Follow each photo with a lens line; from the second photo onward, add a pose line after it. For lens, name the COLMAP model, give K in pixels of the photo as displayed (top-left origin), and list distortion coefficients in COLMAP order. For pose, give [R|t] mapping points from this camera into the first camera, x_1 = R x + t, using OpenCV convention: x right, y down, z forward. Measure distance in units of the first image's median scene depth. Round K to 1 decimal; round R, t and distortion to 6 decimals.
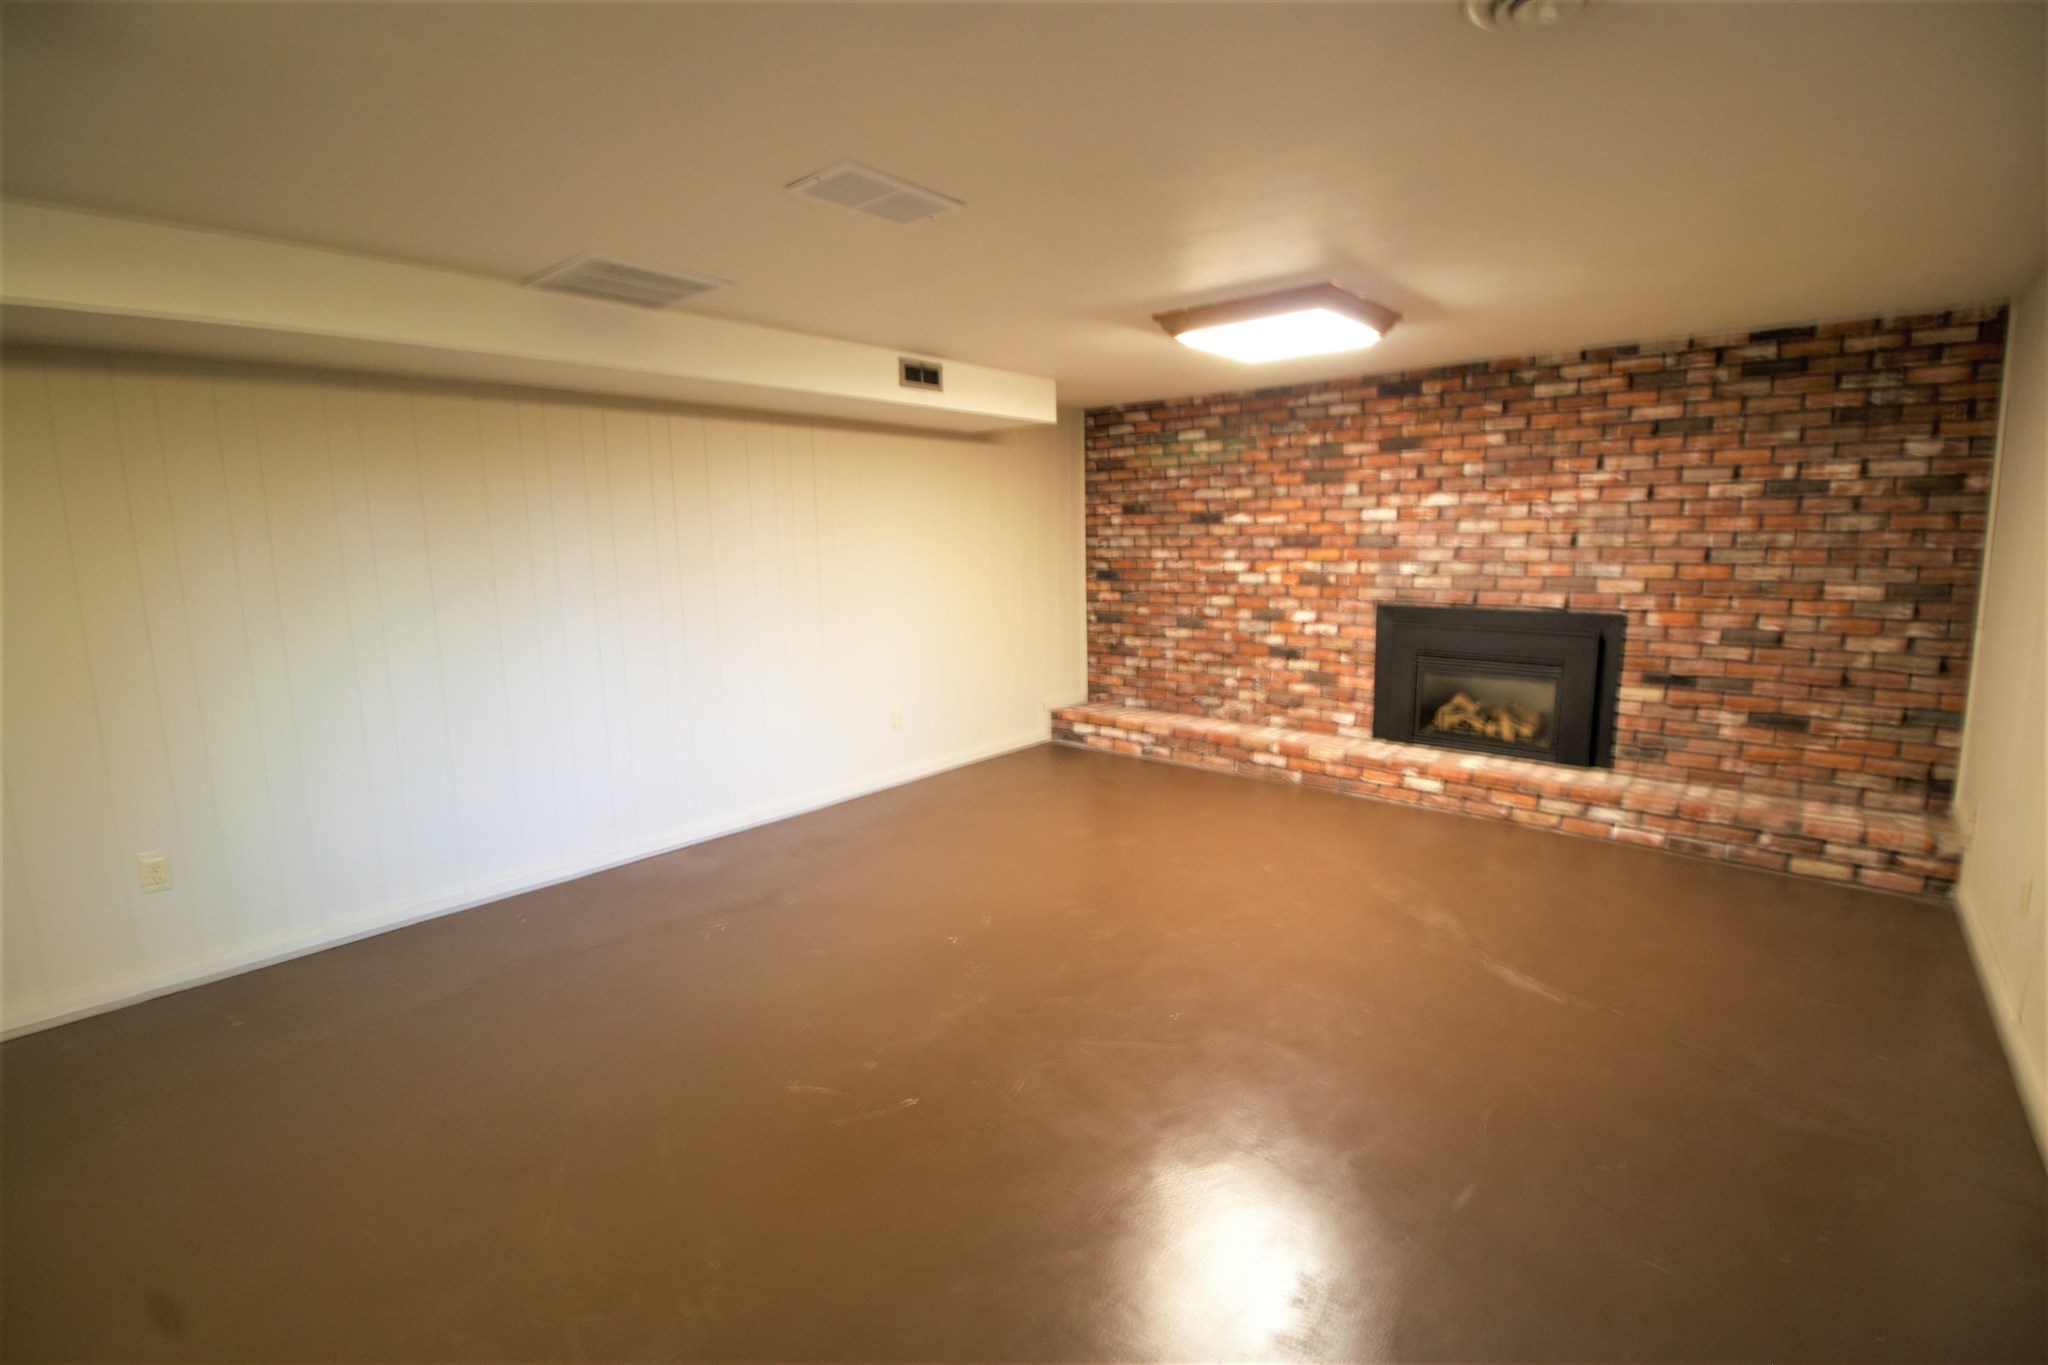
lens RADIAL K [[946.9, 0, 1022.2], [0, 946.9, 680.2], [0, 0, 1]] dist [-0.022367, -0.003528]
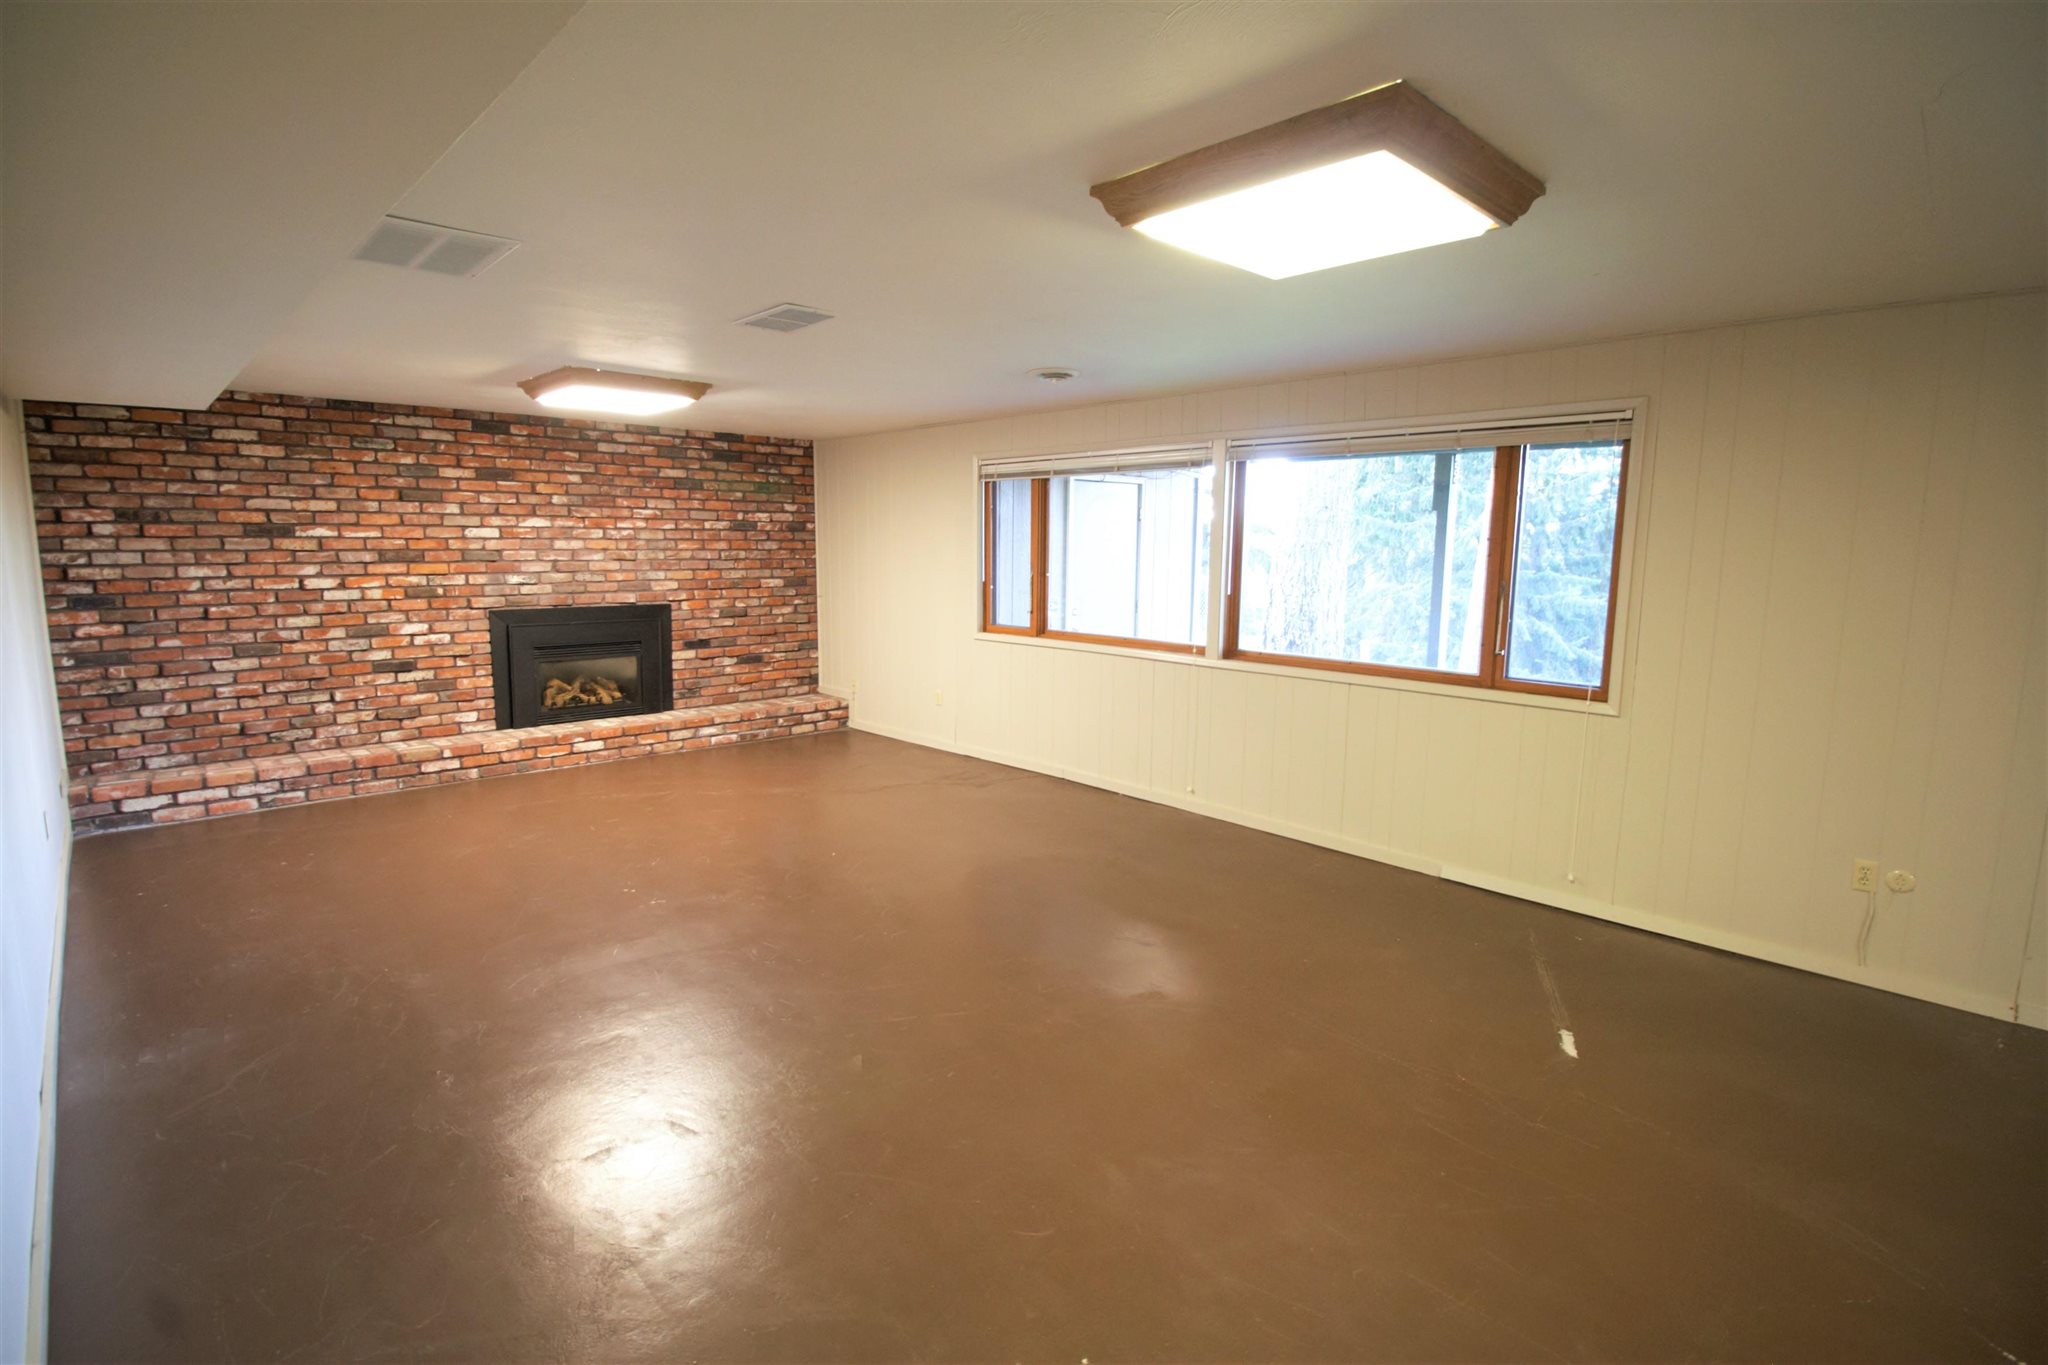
lens RADIAL K [[946.9, 0, 1022.4], [0, 946.9, 678.8], [0, 0, 1]] dist [-0.022367, -0.003528]
pose [[0.073998, -0.122815, 0.989667, -0.750811], [0.143978, 0.983306, 0.111261, -0.035110], [-0.986810, 0.134257, 0.090446, 0.284185]]
